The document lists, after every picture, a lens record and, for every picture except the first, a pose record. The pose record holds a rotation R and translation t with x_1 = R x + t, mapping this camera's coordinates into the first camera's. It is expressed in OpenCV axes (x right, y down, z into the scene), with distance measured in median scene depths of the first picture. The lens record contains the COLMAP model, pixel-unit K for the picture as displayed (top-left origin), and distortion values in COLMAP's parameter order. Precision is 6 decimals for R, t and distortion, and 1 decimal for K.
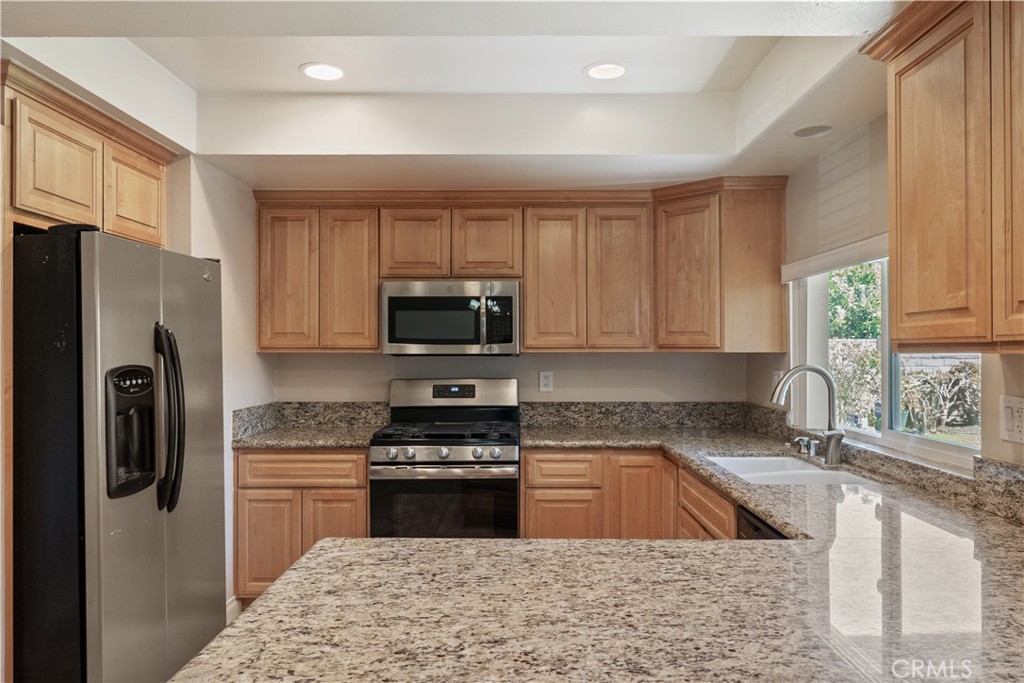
lens RADIAL K [[712.0, 0, 509.0], [0, 712.0, 343.6], [0, 0, 1]] dist [0.004921, -0.001657]
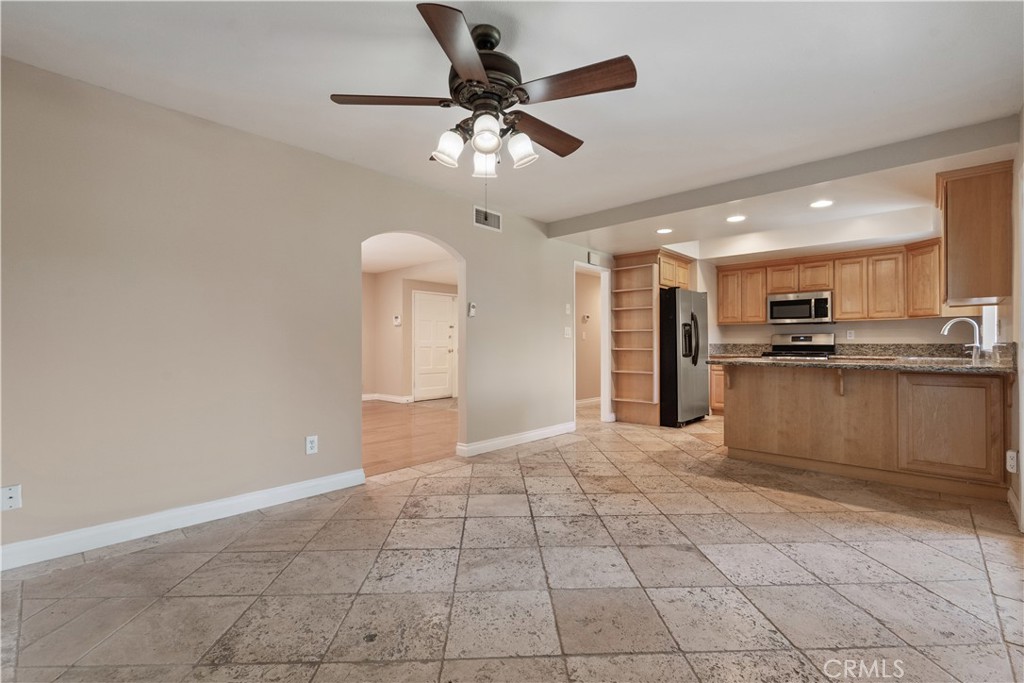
lens RADIAL K [[446.9, 0, 515.2], [0, 446.9, 343.0], [0, 0, 1]] dist [-0.004653, 0.000503]
pose [[0.743686, -0.001583, -0.668528, 0.236491], [0.004476, 0.999987, 0.002612, 0.080901], [0.668515, -0.004935, 0.743683, -0.867760]]
